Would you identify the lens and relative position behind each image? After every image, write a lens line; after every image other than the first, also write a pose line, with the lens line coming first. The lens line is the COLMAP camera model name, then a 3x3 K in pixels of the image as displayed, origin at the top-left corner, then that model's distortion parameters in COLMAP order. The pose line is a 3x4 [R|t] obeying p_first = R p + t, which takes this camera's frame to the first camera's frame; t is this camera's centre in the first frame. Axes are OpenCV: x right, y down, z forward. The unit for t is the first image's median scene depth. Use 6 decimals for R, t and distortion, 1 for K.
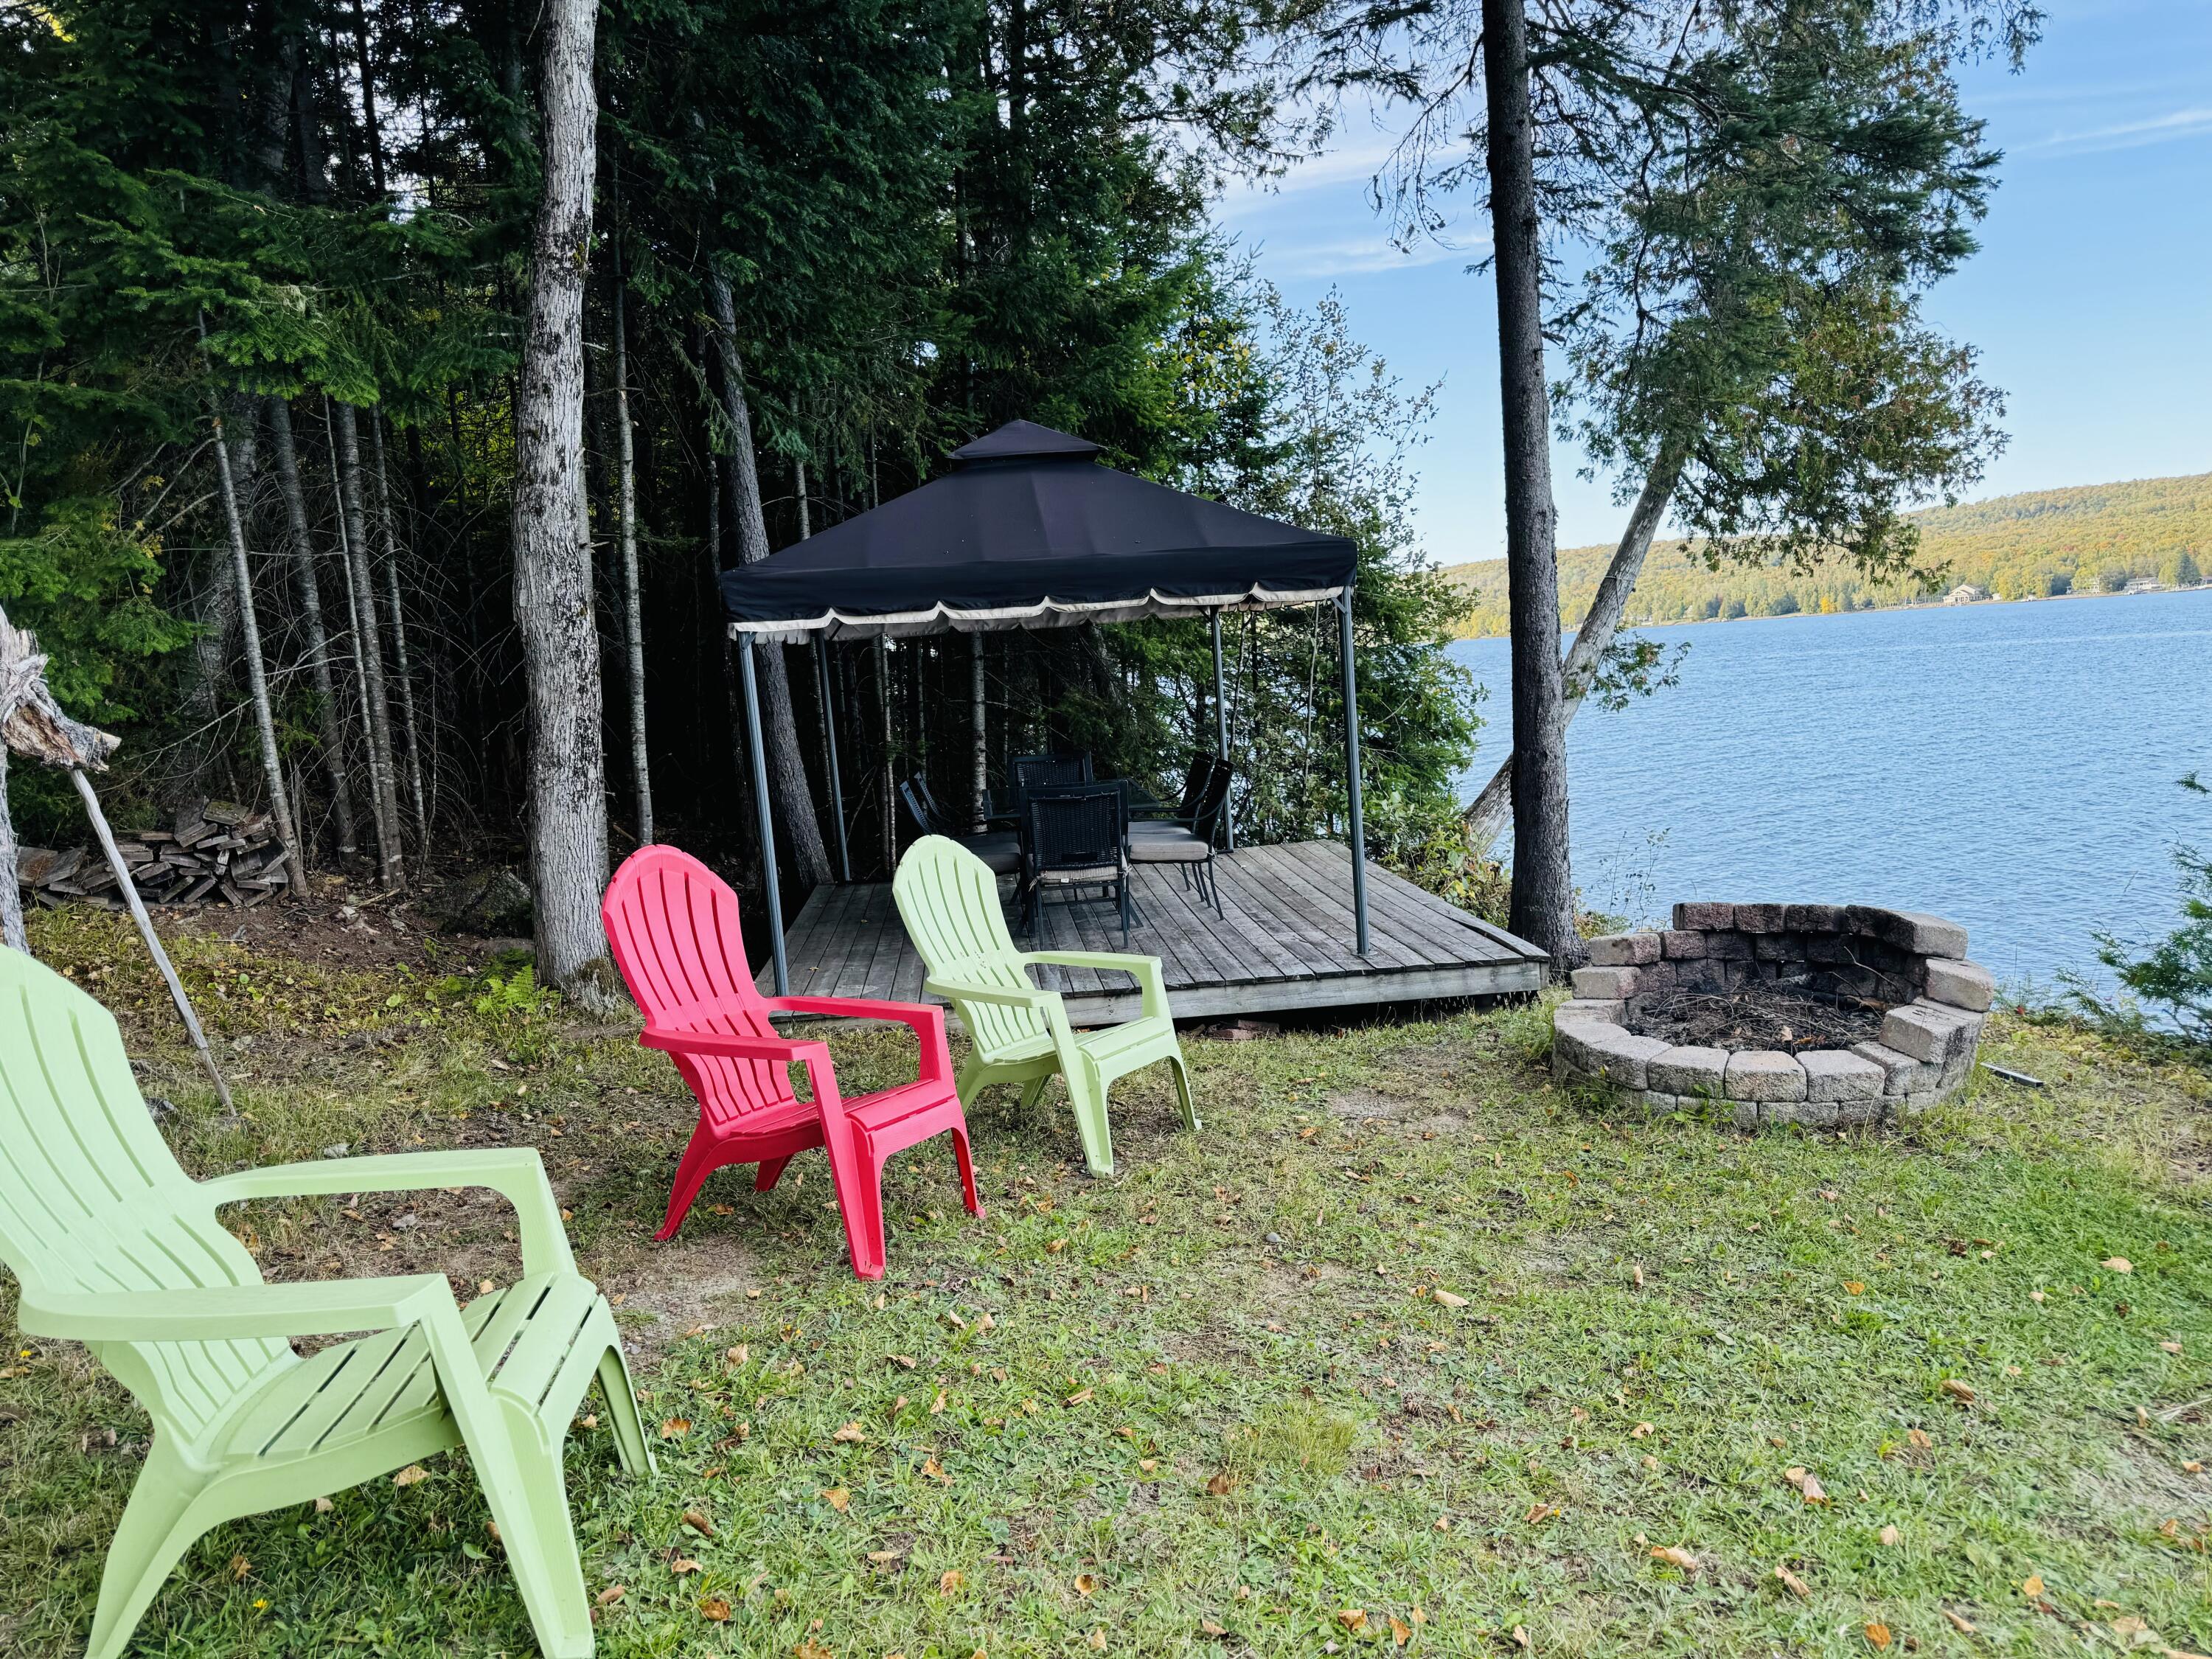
lens RADIAL K [[1549.5, 0, 1184.2], [0, 1549.5, 835.0], [0, 0, 1]] dist [0.156307, -0.265363]
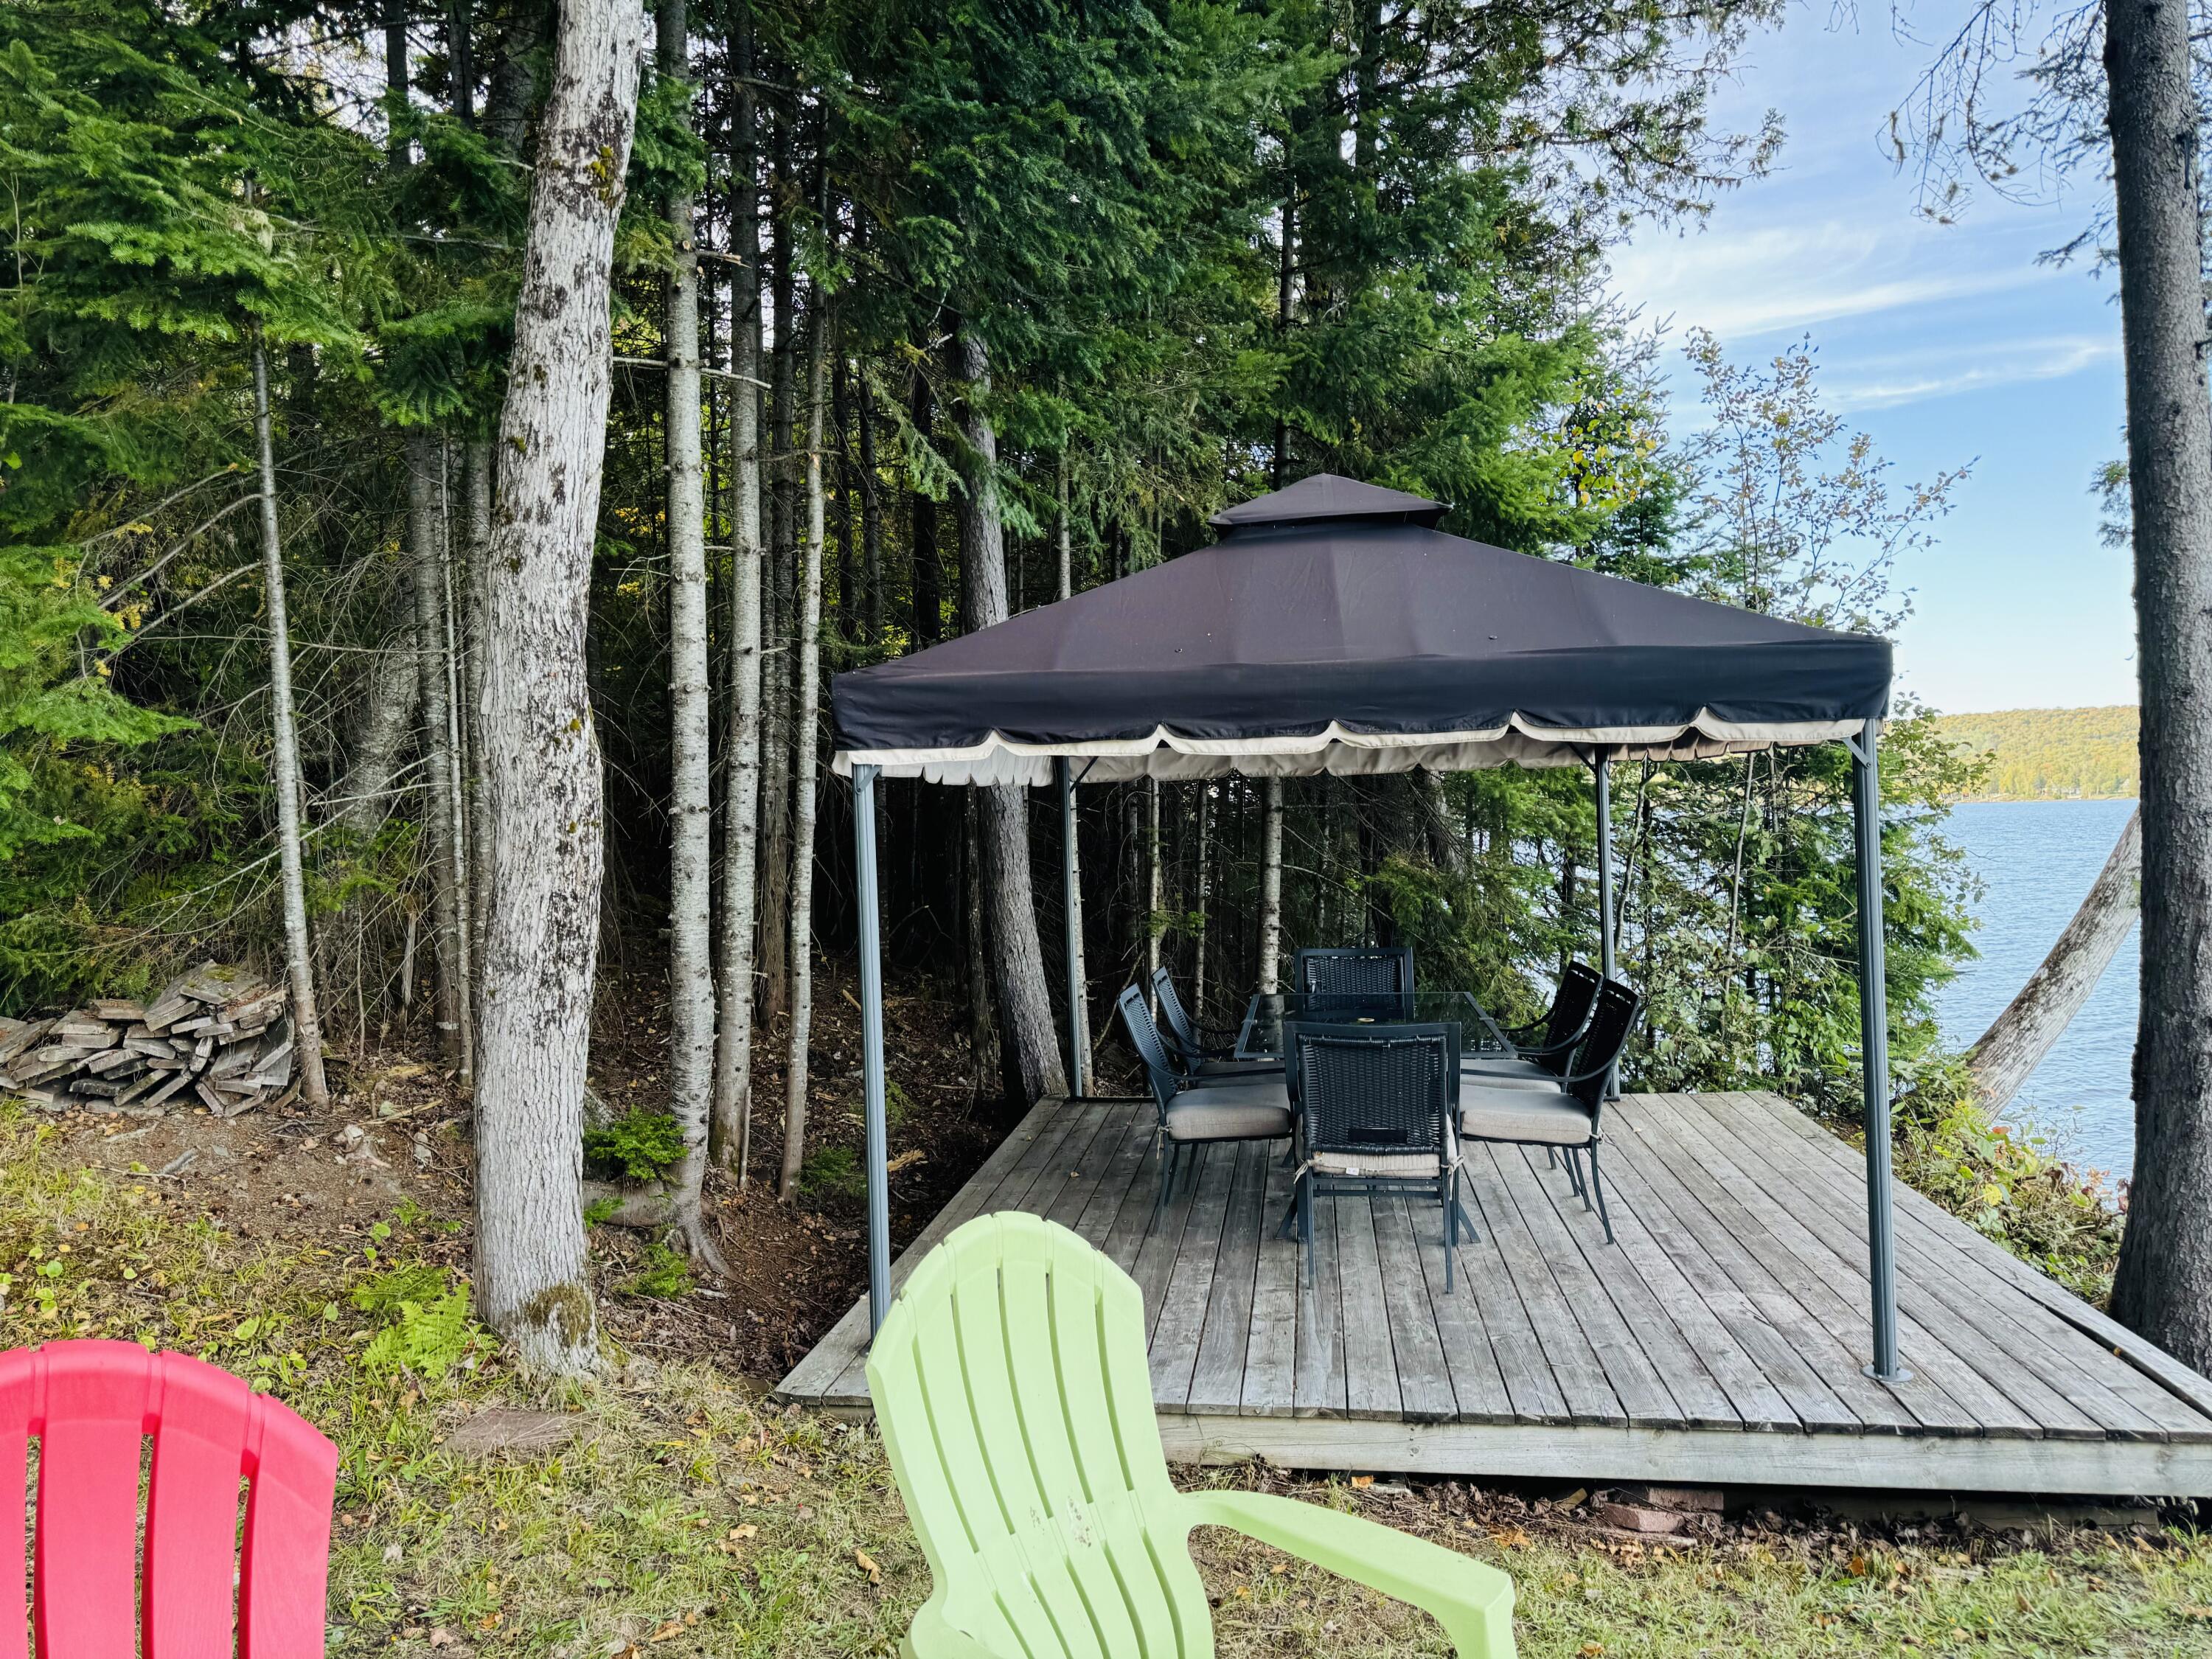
lens RADIAL K [[1543.9, 0, 1108.2], [0, 1543.9, 784.0], [0, 0, 1]] dist [0.057270, -0.070081]
pose [[0.962590, 0.036179, -0.268535, -0.010380], [-0.069606, 0.990804, -0.116024, -0.050707], [0.261868, 0.130375, 0.956257, 0.387153]]
